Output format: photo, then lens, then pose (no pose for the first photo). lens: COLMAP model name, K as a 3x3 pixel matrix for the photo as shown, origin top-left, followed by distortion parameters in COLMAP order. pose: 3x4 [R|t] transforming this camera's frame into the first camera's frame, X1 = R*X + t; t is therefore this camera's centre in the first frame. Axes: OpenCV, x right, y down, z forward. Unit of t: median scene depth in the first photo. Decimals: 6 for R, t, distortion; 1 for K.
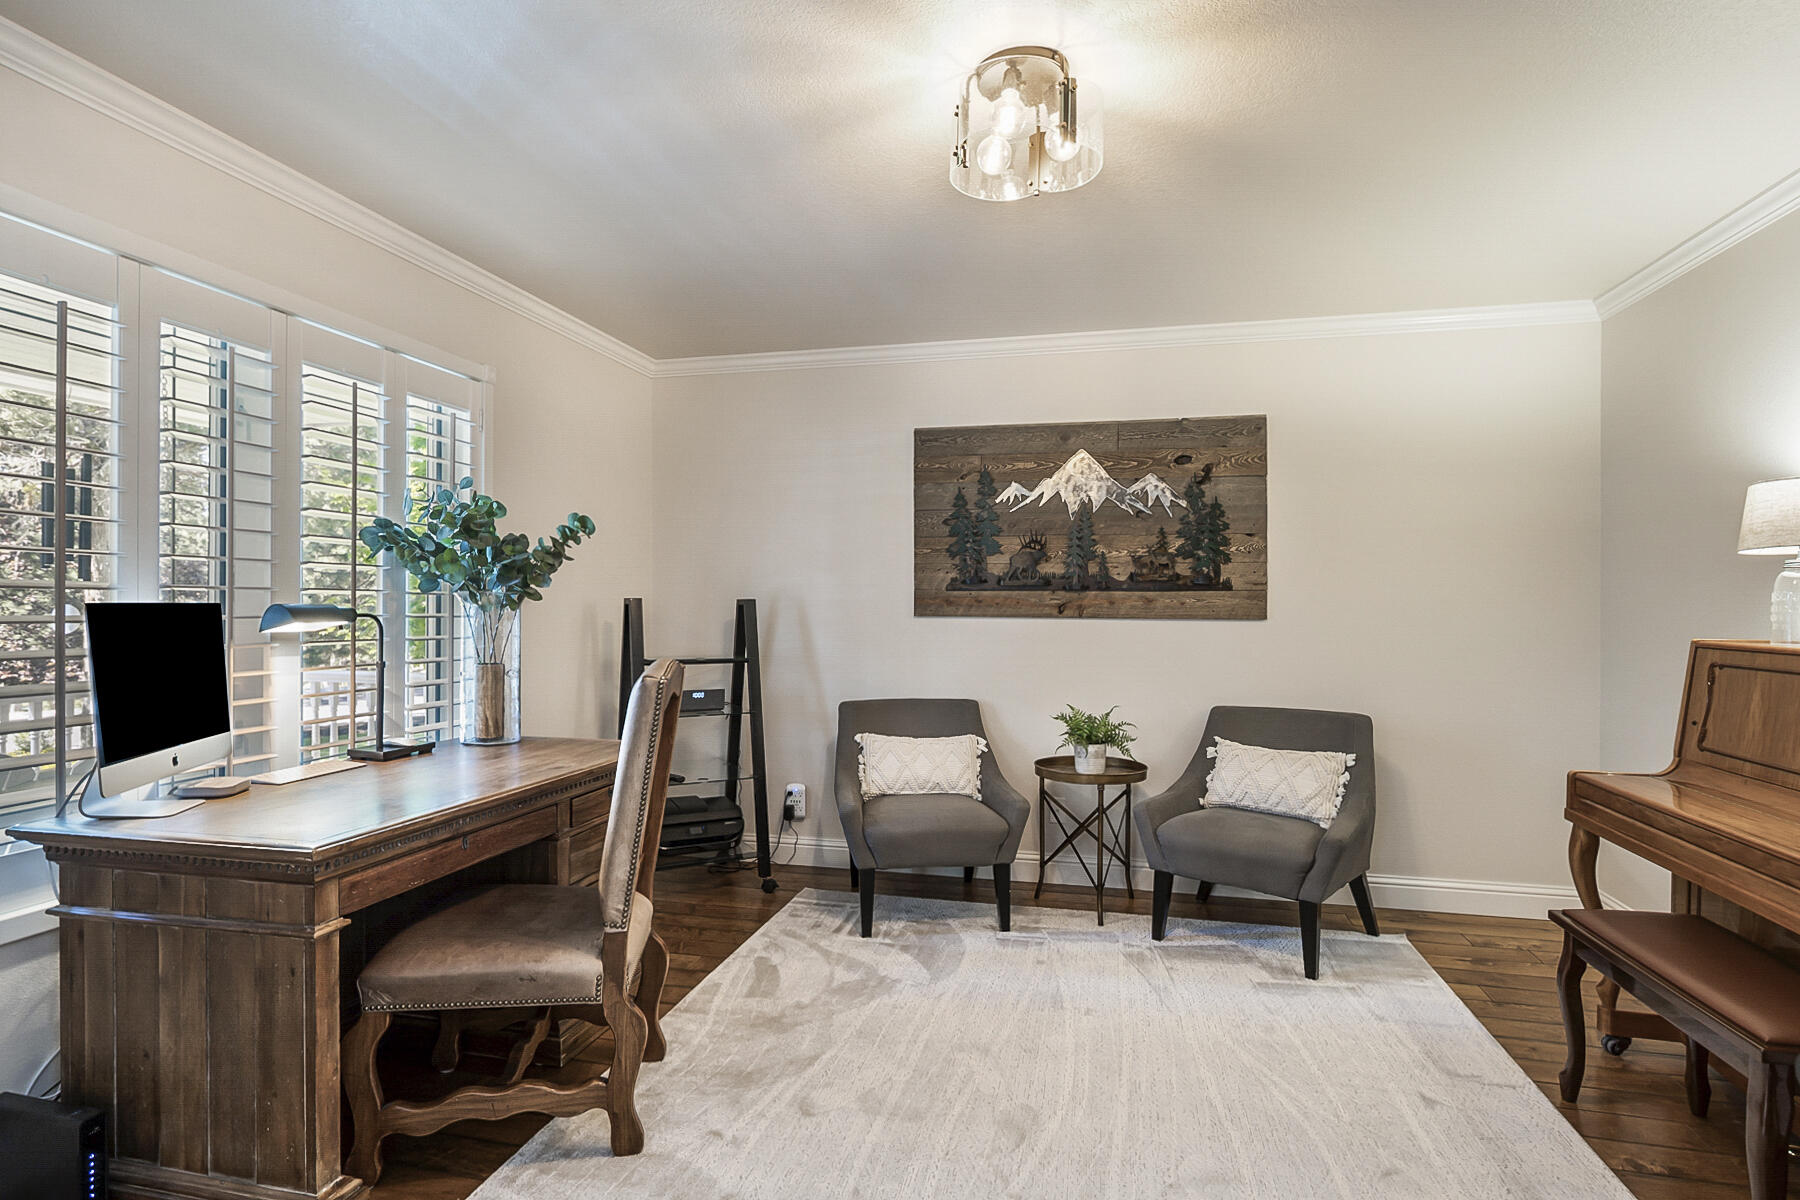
lens RADIAL K [[929.0, 0, 897.1], [0, 929.0, 599.8], [0, 0, 1]] dist [-0.006094, 0.000747]
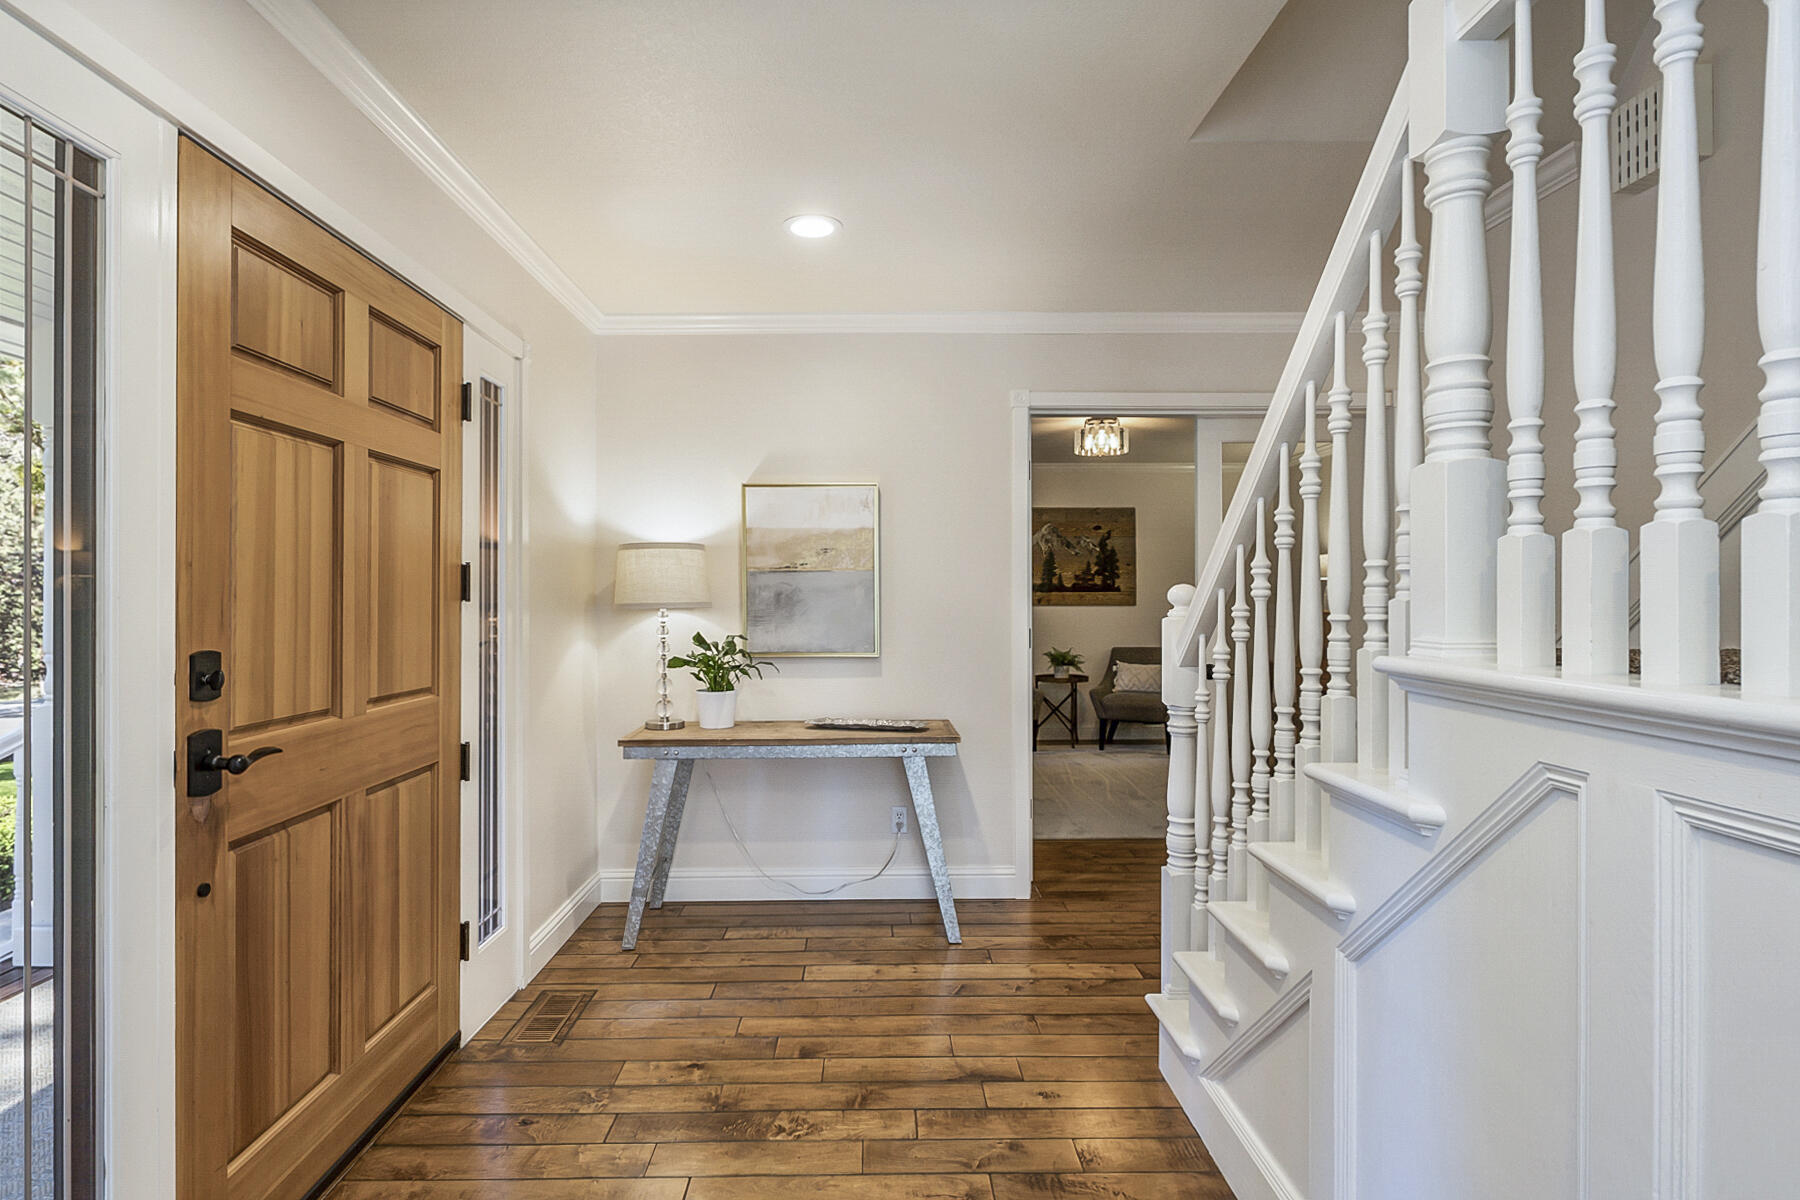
lens RADIAL K [[929.0, 0, 897.6], [0, 929.0, 596.6], [0, 0, 1]] dist [-0.006094, 0.000747]
pose [[0.967225, -0.006363, 0.253842, -0.645920], [0.005706, 0.999978, 0.003325, -0.008469], [-0.253858, -0.001768, 0.967240, -0.879311]]
